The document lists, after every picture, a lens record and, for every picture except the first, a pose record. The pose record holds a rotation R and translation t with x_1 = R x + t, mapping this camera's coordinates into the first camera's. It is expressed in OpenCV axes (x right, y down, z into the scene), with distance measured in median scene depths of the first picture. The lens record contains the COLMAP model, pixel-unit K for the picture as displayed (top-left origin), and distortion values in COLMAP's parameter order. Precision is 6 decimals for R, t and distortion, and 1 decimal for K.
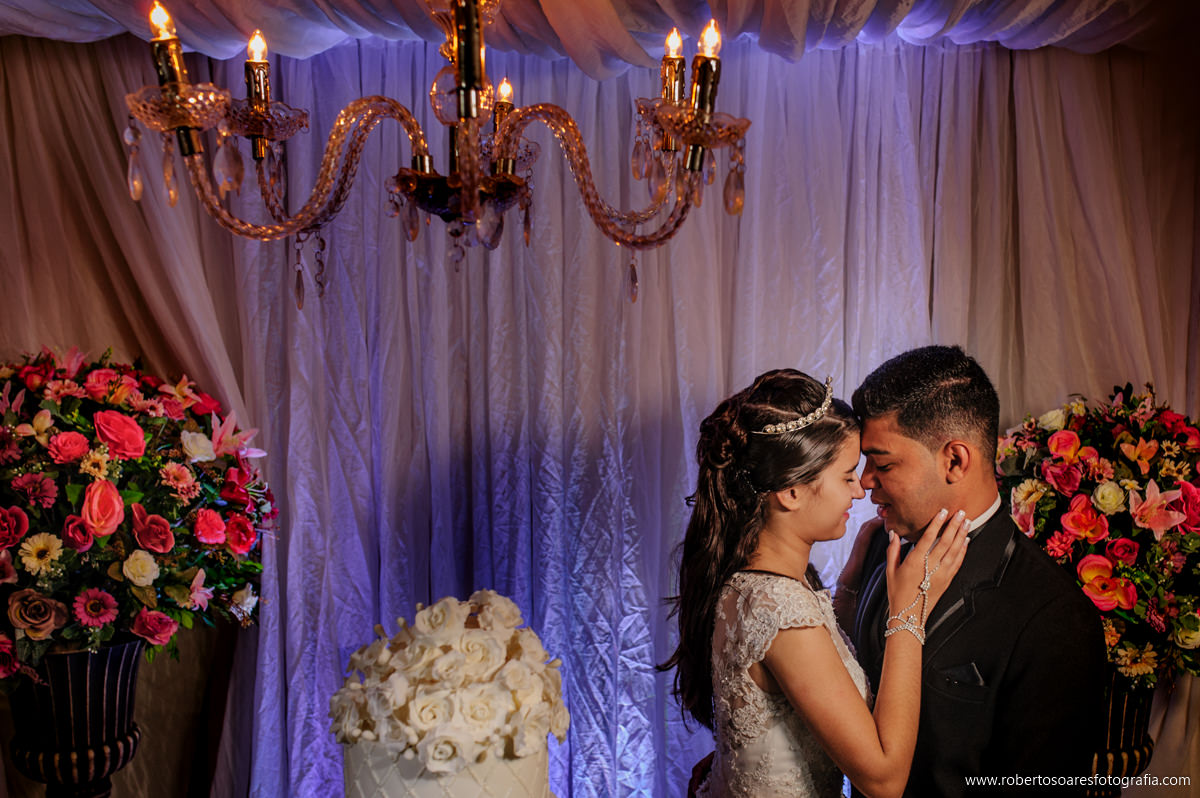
lens RADIAL K [[1268.3, 0, 722.2], [0, 1268.3, 397.3], [0, 0, 1]] dist [-0.000655, -0.018527]
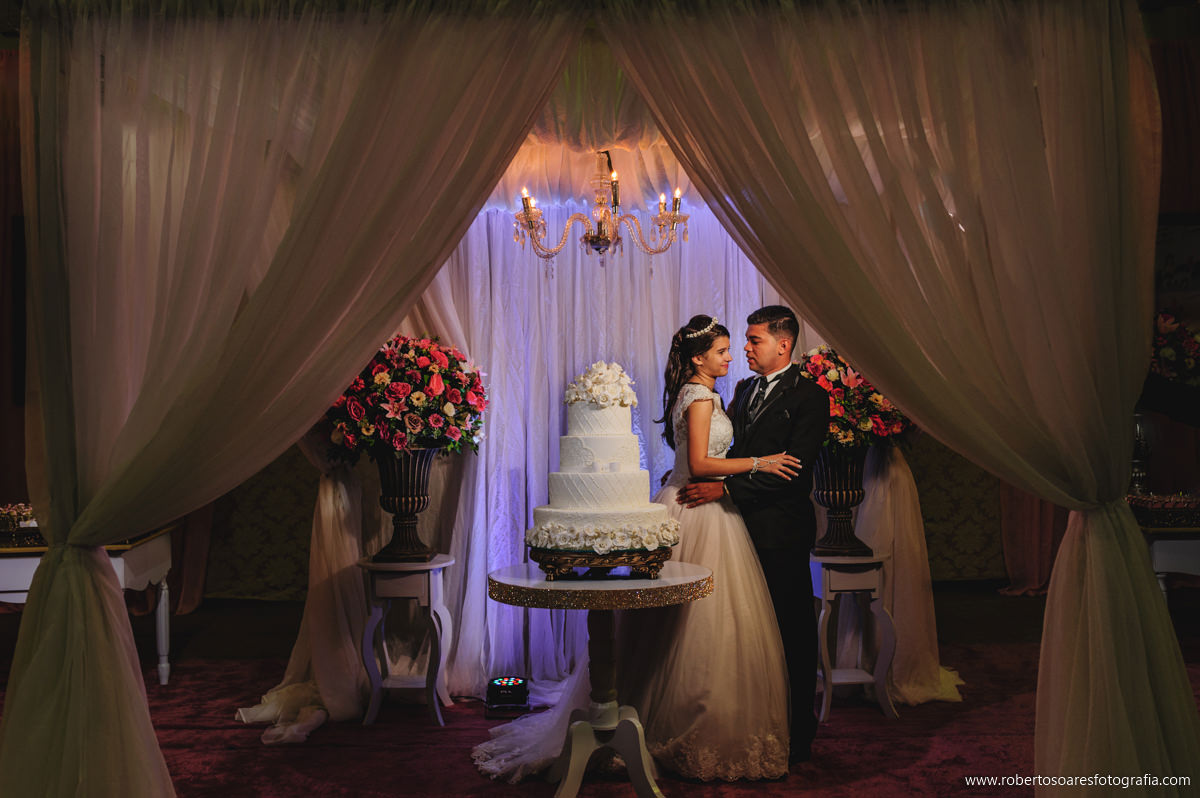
lens RADIAL K [[1195.1, 0, 600.0], [0, 1195.1, 399.0], [0, 0, 1]] dist [0.002114, -0.007945]
pose [[0.999280, -0.024355, -0.029087, -0.086853], [0.019752, 0.988606, -0.149222, 0.475279], [0.032390, 0.148540, 0.988376, -1.354811]]
